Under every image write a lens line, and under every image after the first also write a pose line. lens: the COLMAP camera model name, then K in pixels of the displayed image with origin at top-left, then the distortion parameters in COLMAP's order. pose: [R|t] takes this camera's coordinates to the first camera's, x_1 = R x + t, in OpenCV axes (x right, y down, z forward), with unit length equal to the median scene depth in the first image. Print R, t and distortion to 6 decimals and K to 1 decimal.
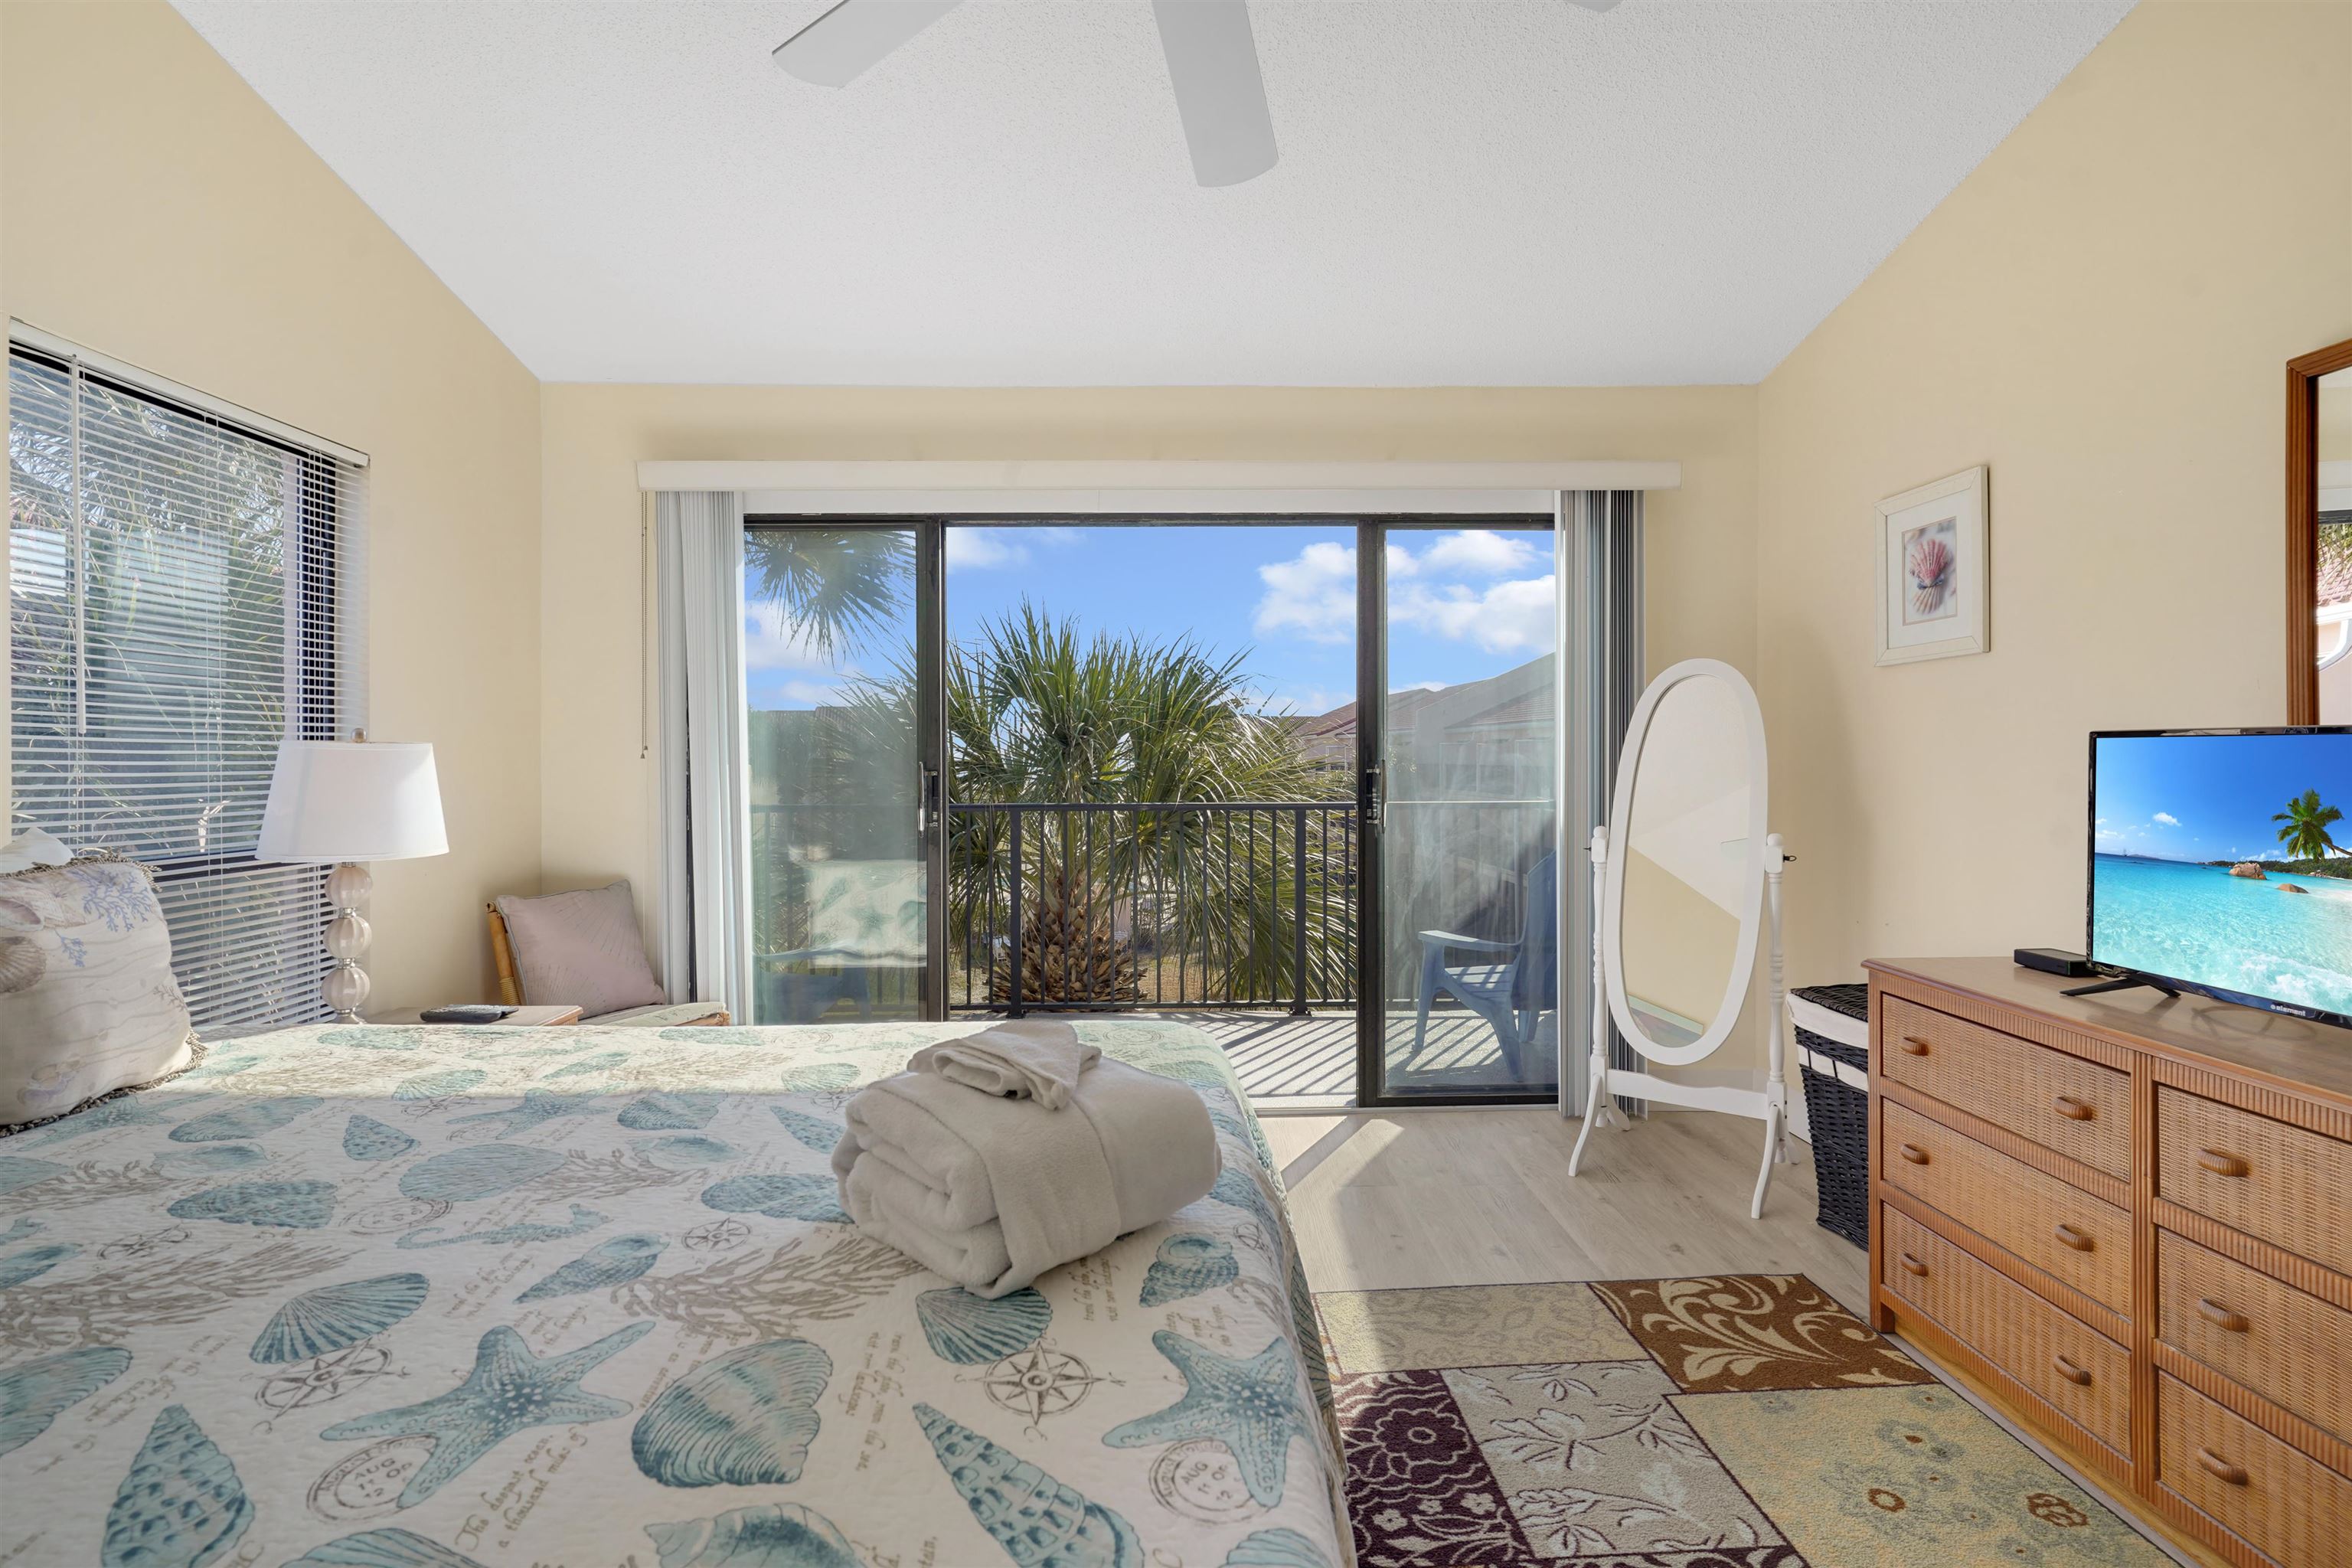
lens RADIAL K [[1148.6, 0, 1153.4], [0, 1148.6, 781.3], [0, 0, 1]] dist [-0.007775, 0.006216]
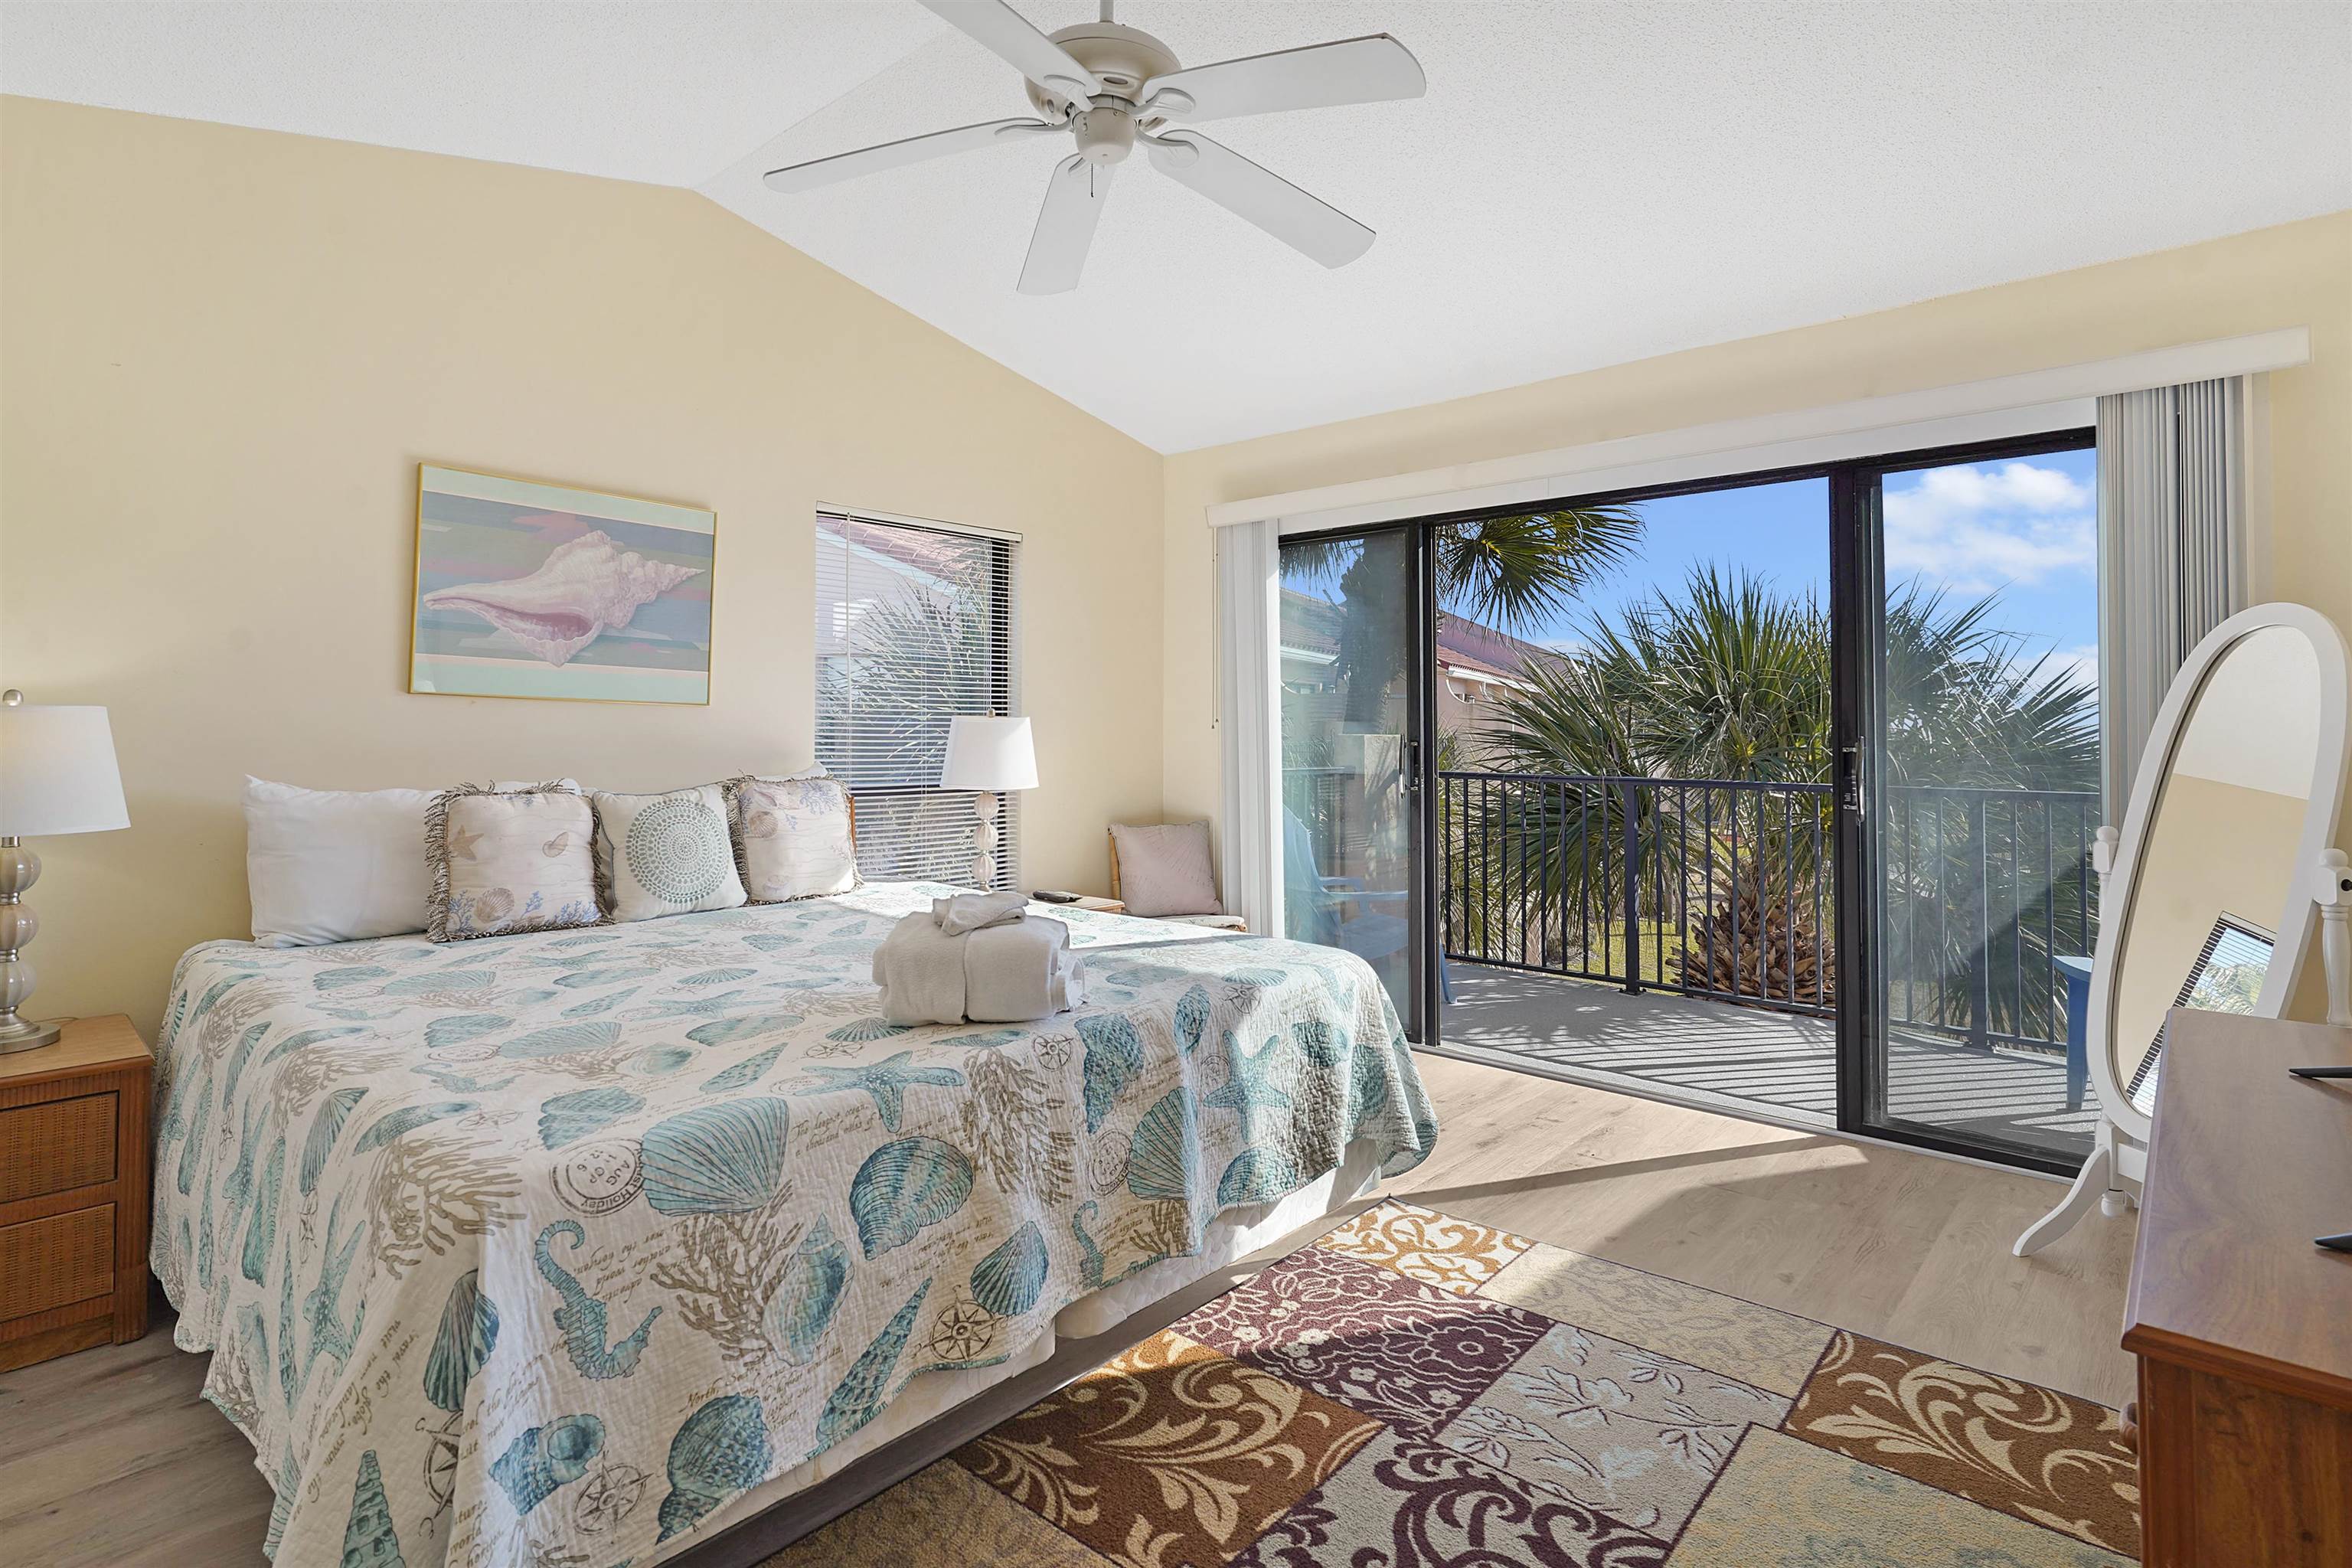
lens RADIAL K [[1148.6, 0, 1164.1], [0, 1148.6, 775.2], [0, 0, 1]] dist [-0.007775, 0.006216]
pose [[0.726690, 0.038340, -0.685895, 0.702654], [-0.025327, 0.999258, 0.029022, -0.005593], [0.686499, -0.003718, 0.727121, -0.004488]]
